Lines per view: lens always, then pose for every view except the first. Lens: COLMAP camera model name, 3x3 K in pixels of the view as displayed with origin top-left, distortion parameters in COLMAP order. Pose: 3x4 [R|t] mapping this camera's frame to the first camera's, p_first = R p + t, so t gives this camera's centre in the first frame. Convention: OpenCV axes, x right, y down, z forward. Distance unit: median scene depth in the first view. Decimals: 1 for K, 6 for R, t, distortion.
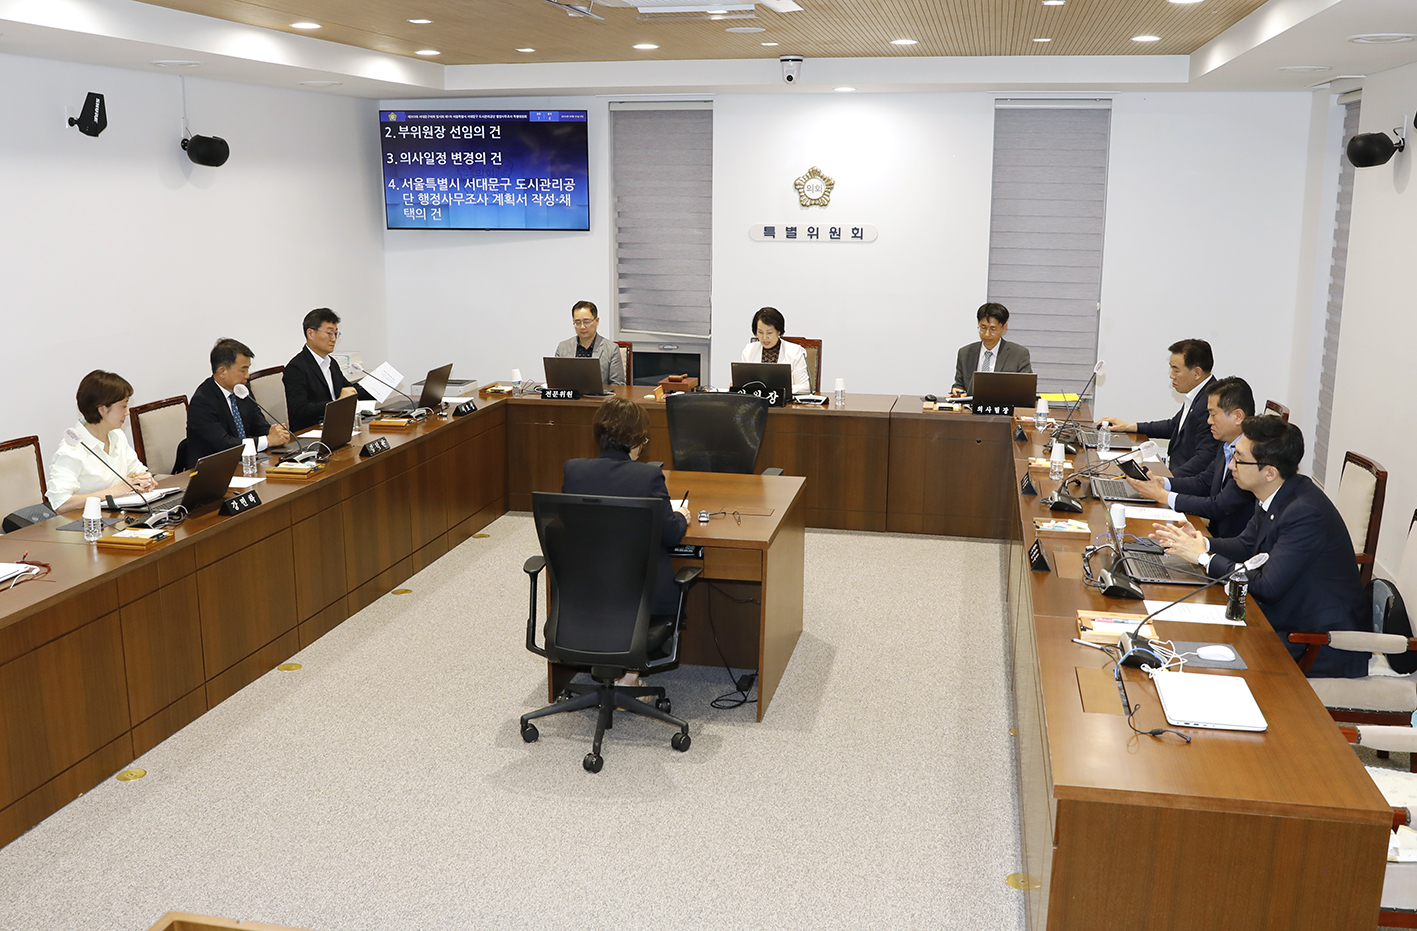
lens RADIAL K [[1270.2, 0, 708.5], [0, 1270.2, 465.5], [0, 0, 1]] dist [-0.006716, 0.003895]
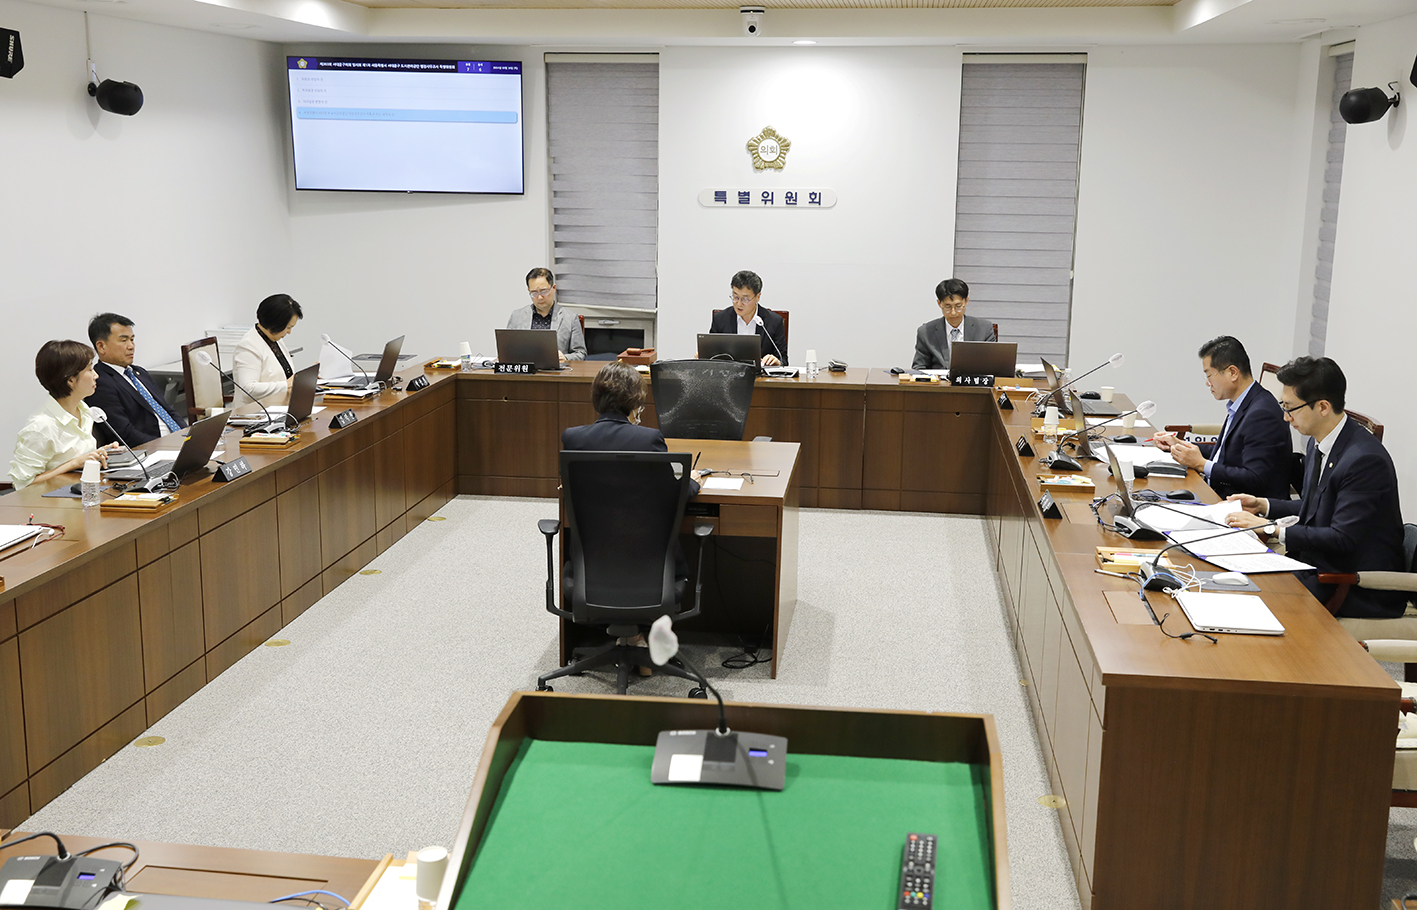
lens RADIAL K [[1498.7, 0, 708.5], [0, 1498.7, 455.0], [0, 0, 1]] dist [0.147761, -0.002191]
pose [[0.996543, -0.010678, 0.082391, -0.076593], [0.011860, 0.999833, -0.013875, 0.028533], [-0.082230, 0.014804, 0.996503, -0.133516]]
